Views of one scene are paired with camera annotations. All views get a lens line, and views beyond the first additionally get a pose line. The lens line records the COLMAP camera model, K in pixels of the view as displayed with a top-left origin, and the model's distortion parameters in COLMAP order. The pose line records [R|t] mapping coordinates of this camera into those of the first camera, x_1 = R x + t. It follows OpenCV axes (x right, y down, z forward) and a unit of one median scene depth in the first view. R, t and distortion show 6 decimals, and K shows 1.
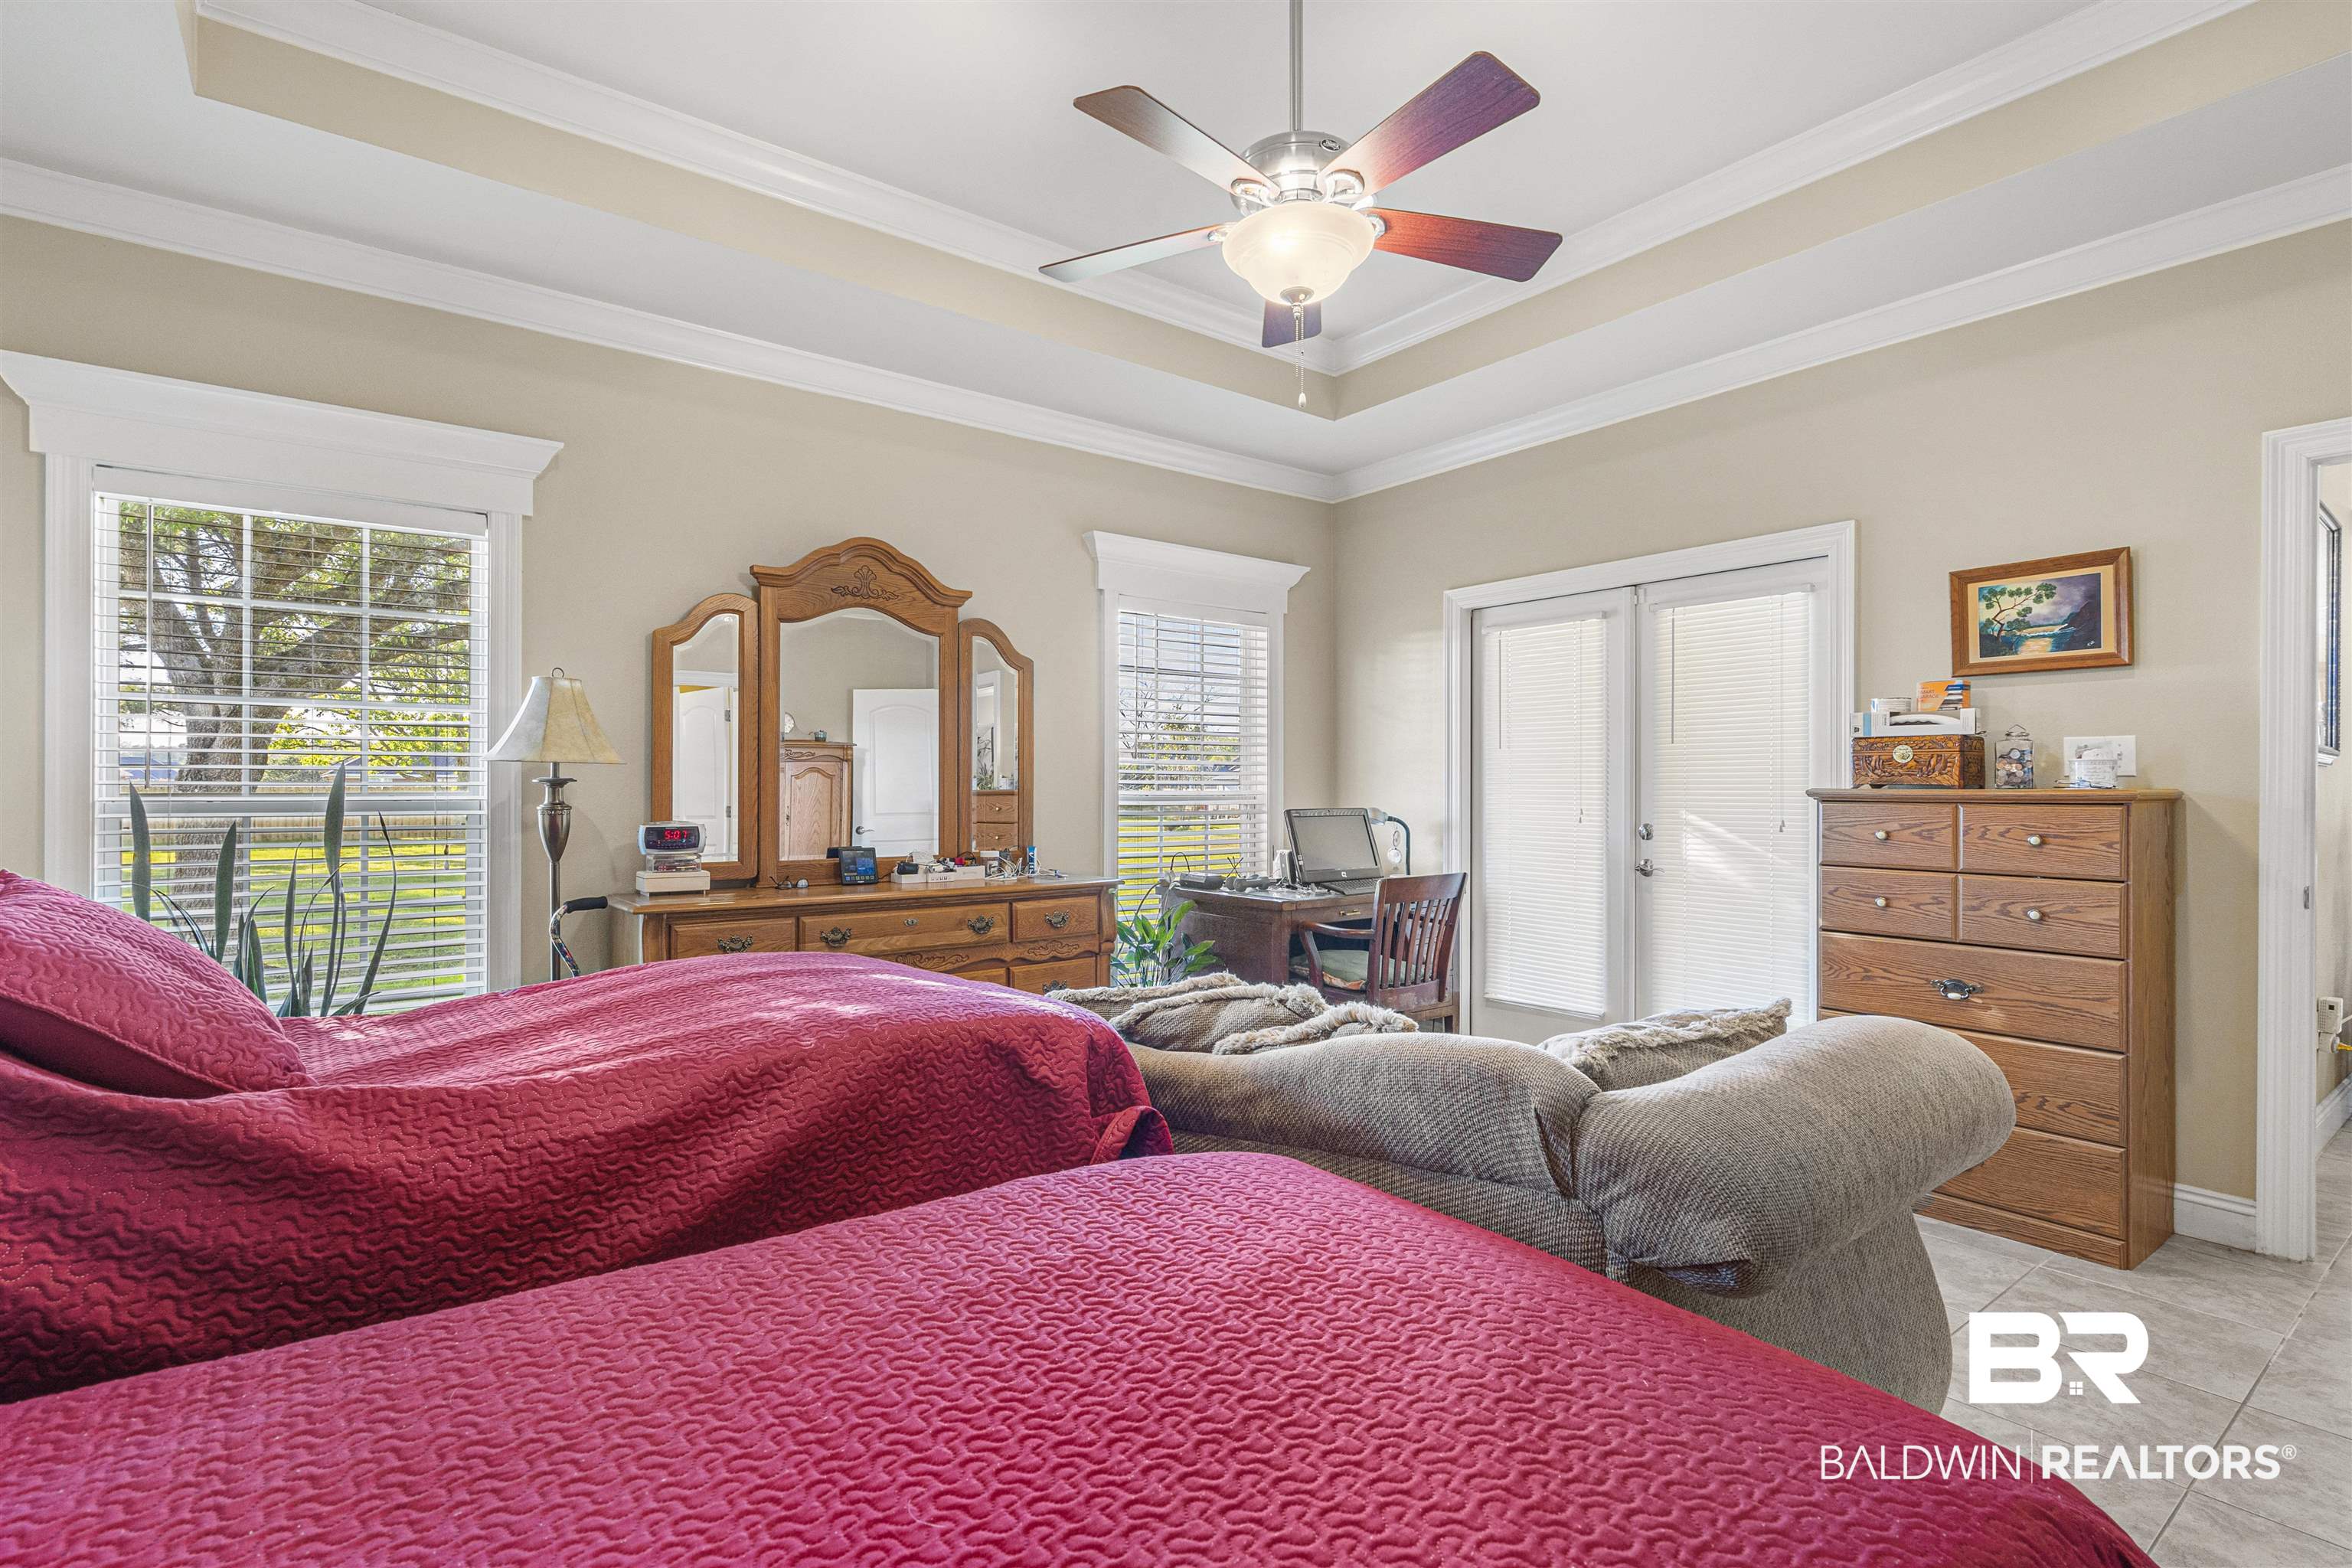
lens RADIAL K [[1099.4, 0, 1166.3], [0, 1099.4, 780.9], [0, 0, 1]] dist [-0.005979, 0.002026]
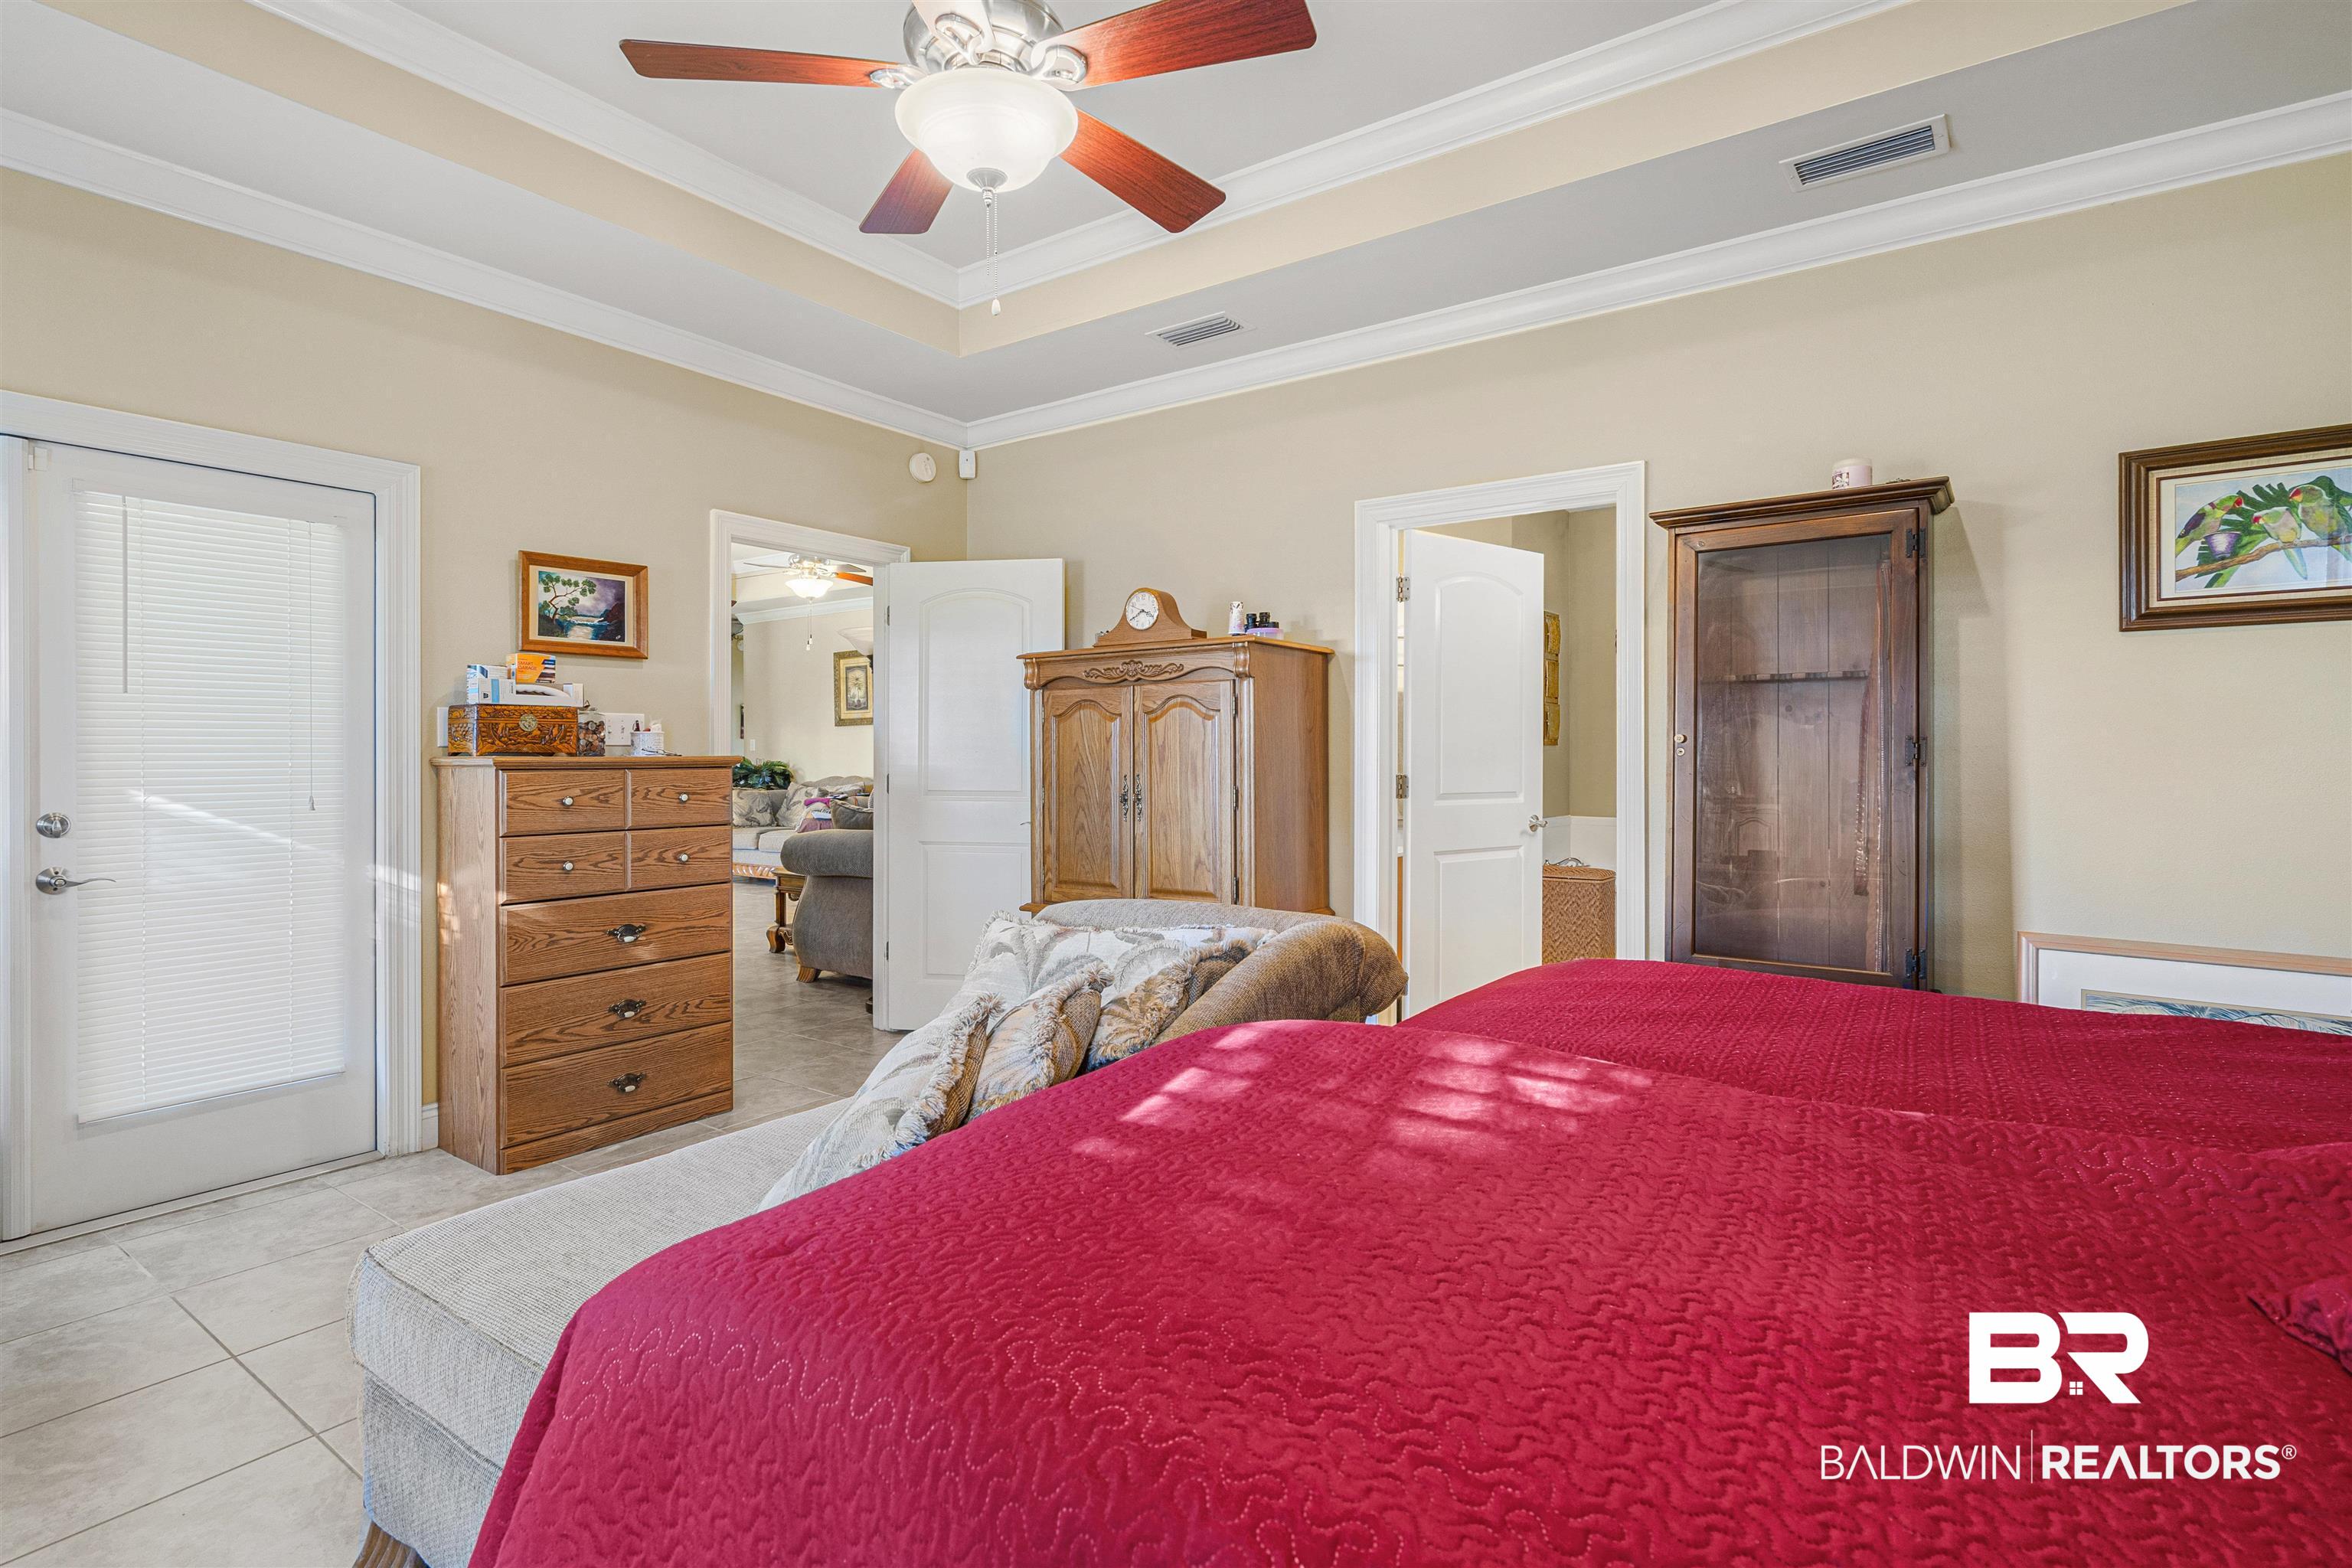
lens RADIAL K [[1099.4, 0, 1206.8], [0, 1099.4, 753.4], [0, 0, 1]] dist [-0.005979, 0.002026]
pose [[-0.301032, -0.001141, 0.953613, -0.508527], [-0.002993, 0.999995, 0.000252, 0.001927], [-0.953609, -0.002778, -0.301034, 0.720474]]
